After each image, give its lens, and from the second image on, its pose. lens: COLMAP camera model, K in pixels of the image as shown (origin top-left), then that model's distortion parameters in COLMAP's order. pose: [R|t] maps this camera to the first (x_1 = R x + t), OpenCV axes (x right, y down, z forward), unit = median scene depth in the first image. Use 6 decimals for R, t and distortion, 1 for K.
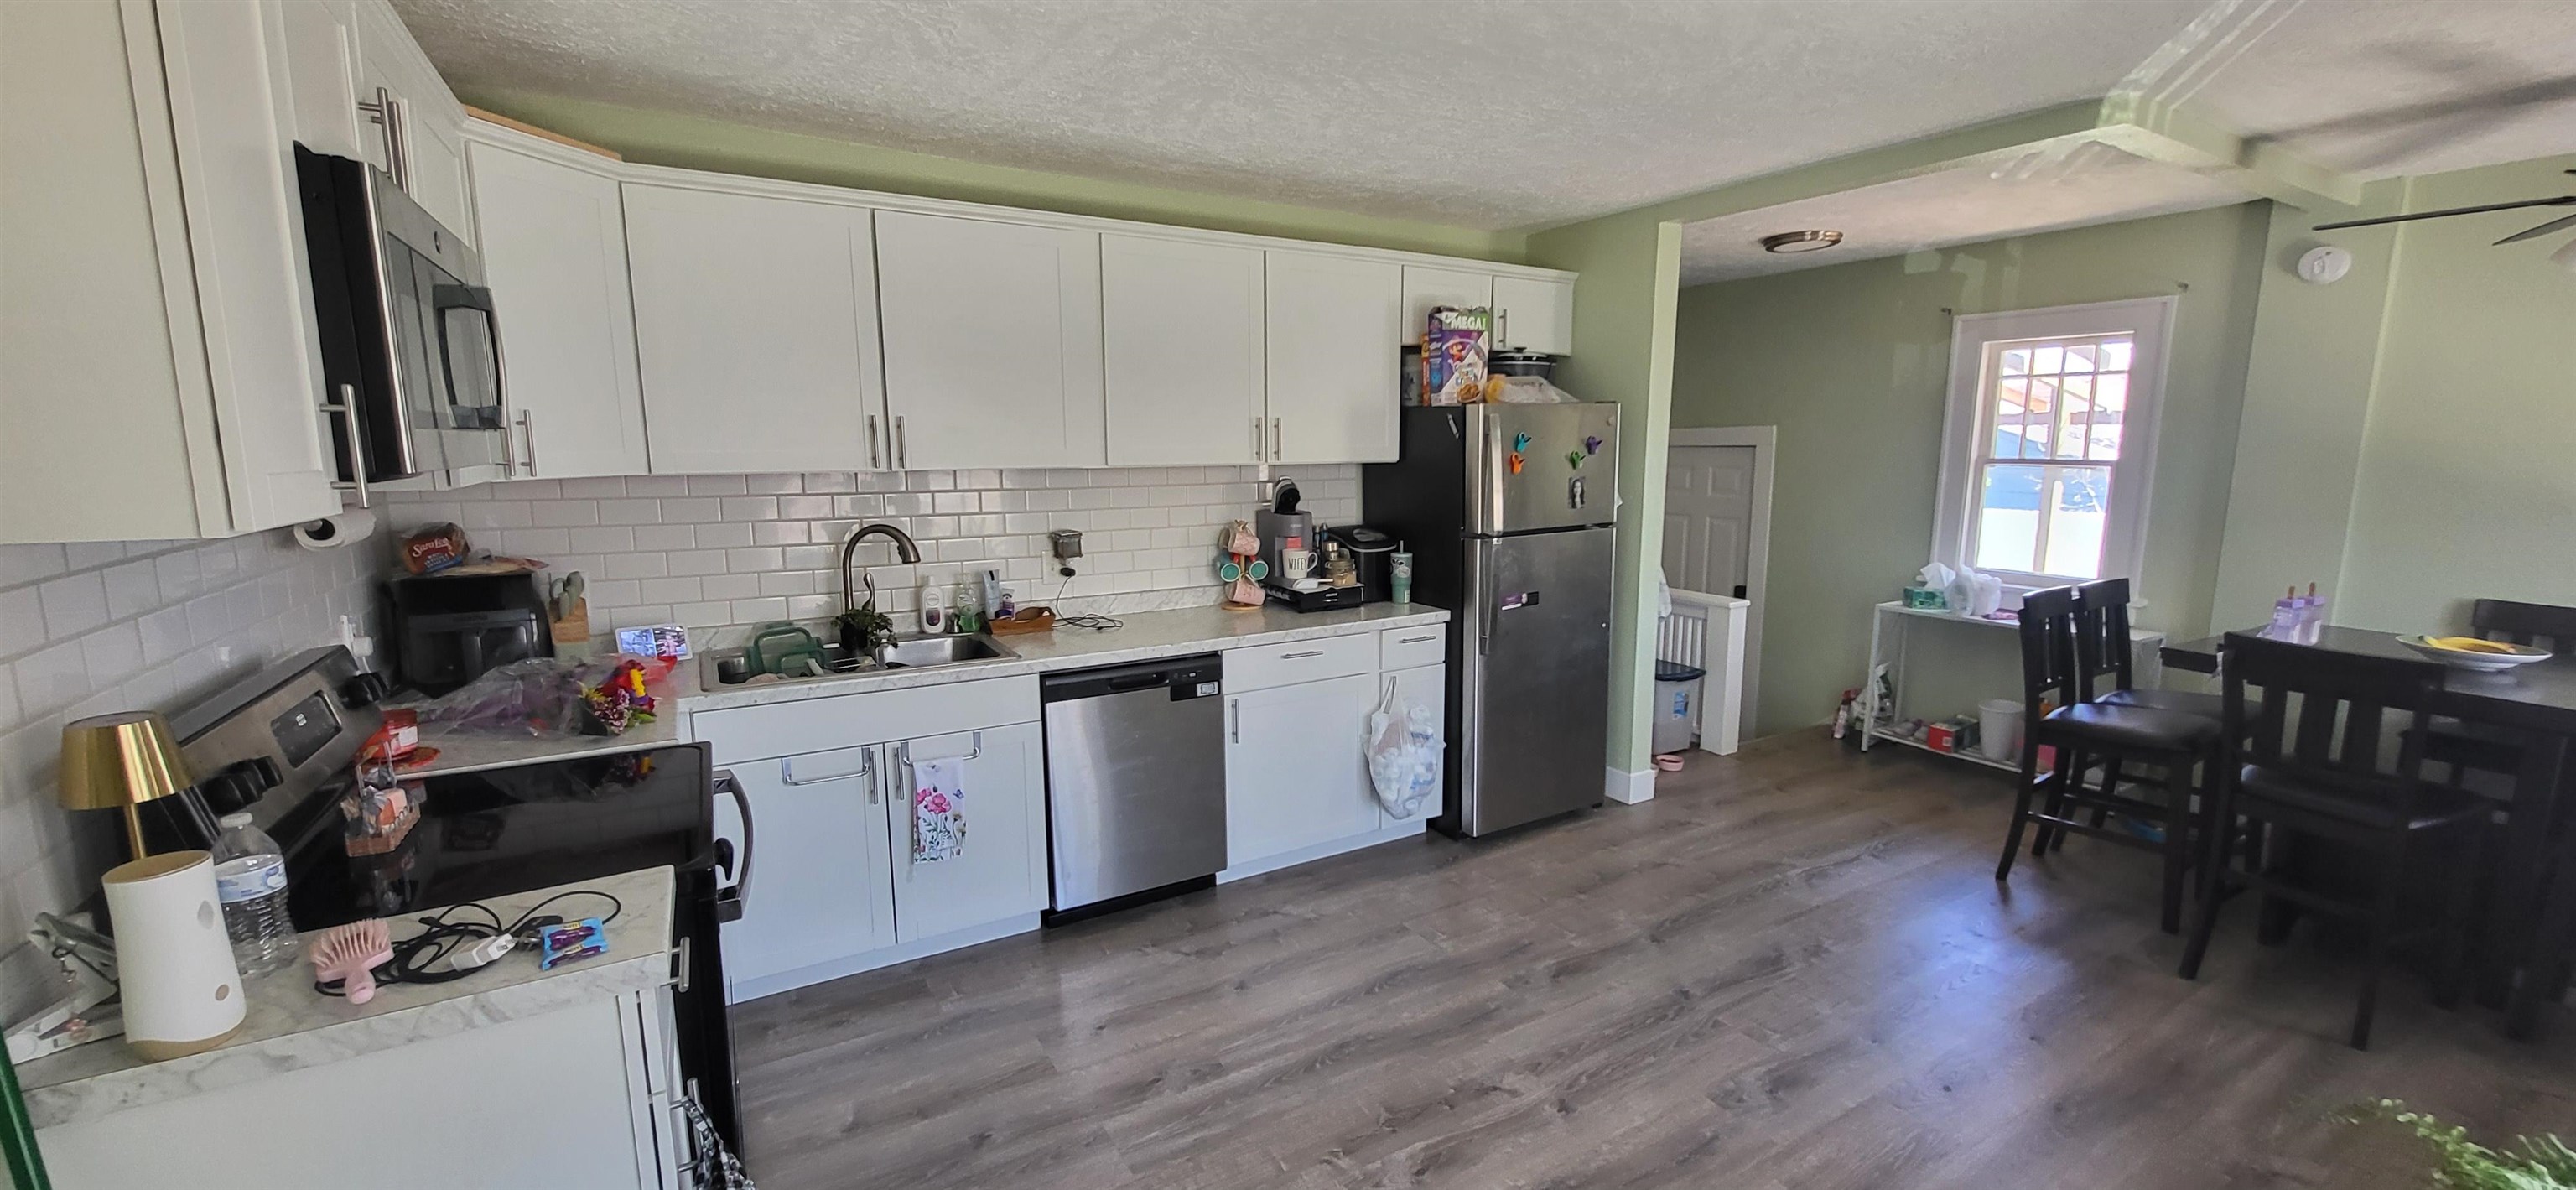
lens RADIAL K [[1018.1, 0, 1307.1], [0, 1018.1, 604.4], [0, 0, 1]] dist [-0.000535, -0.000612]
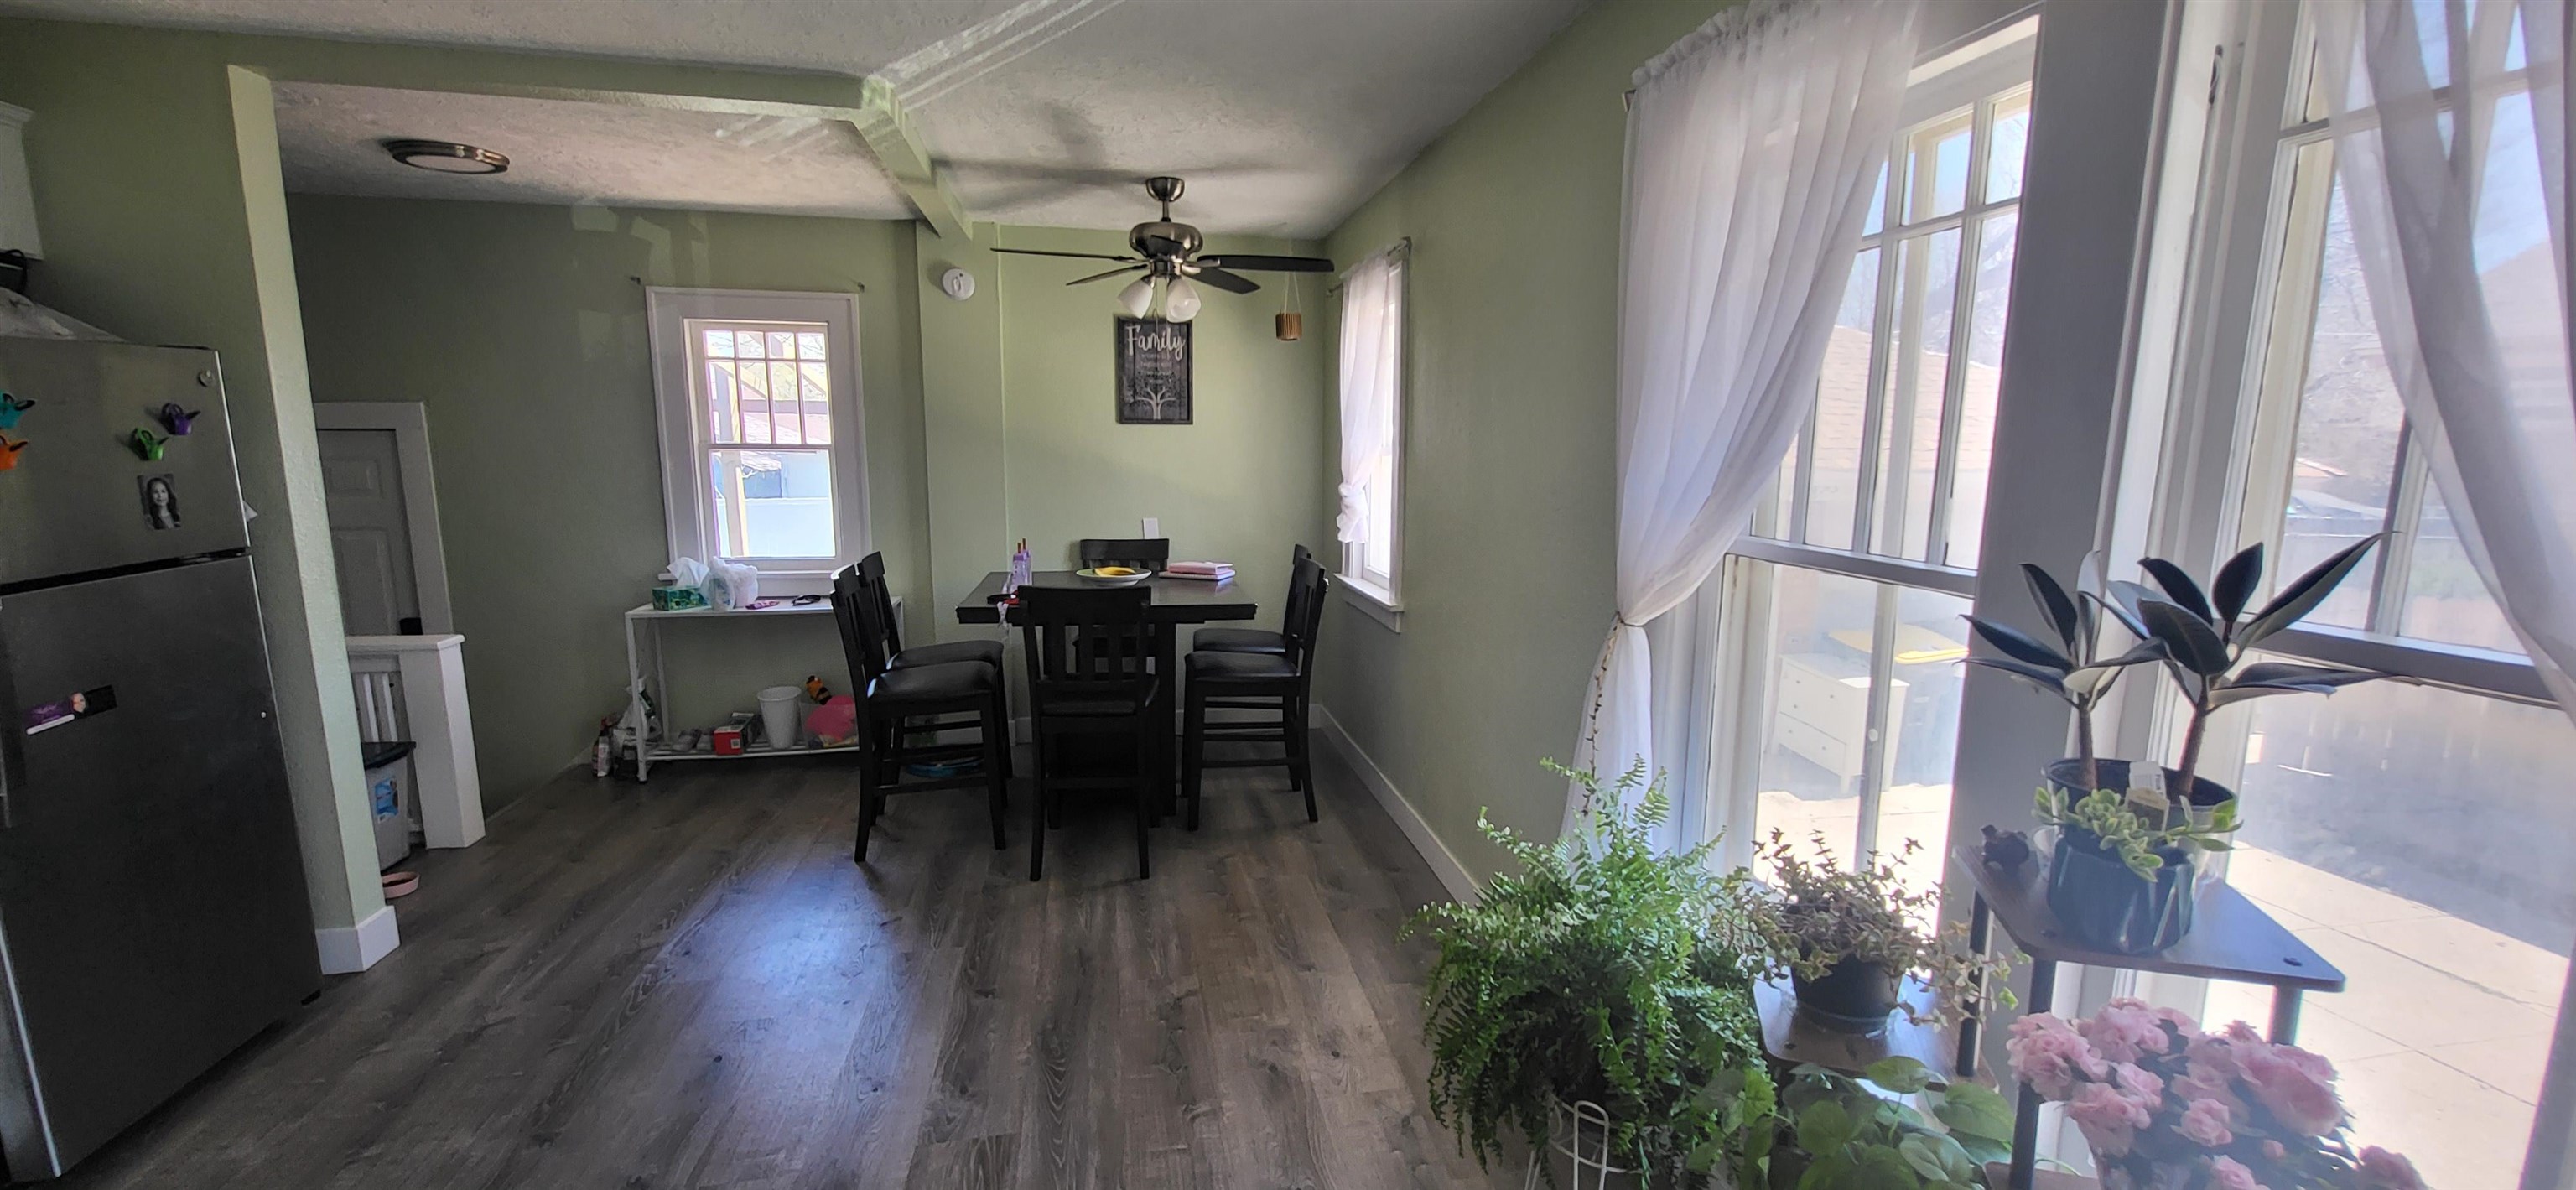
lens RADIAL K [[1009.2, 0, 1304.2], [0, 1009.2, 601.6], [0, 0, 1]] dist [-0.003837, -0.000066]
pose [[0.337143, -0.148162, 0.929722, -0.051658], [0.143088, 0.984130, 0.104945, -0.021139], [-0.930516, 0.097651, 0.352993, 0.201530]]
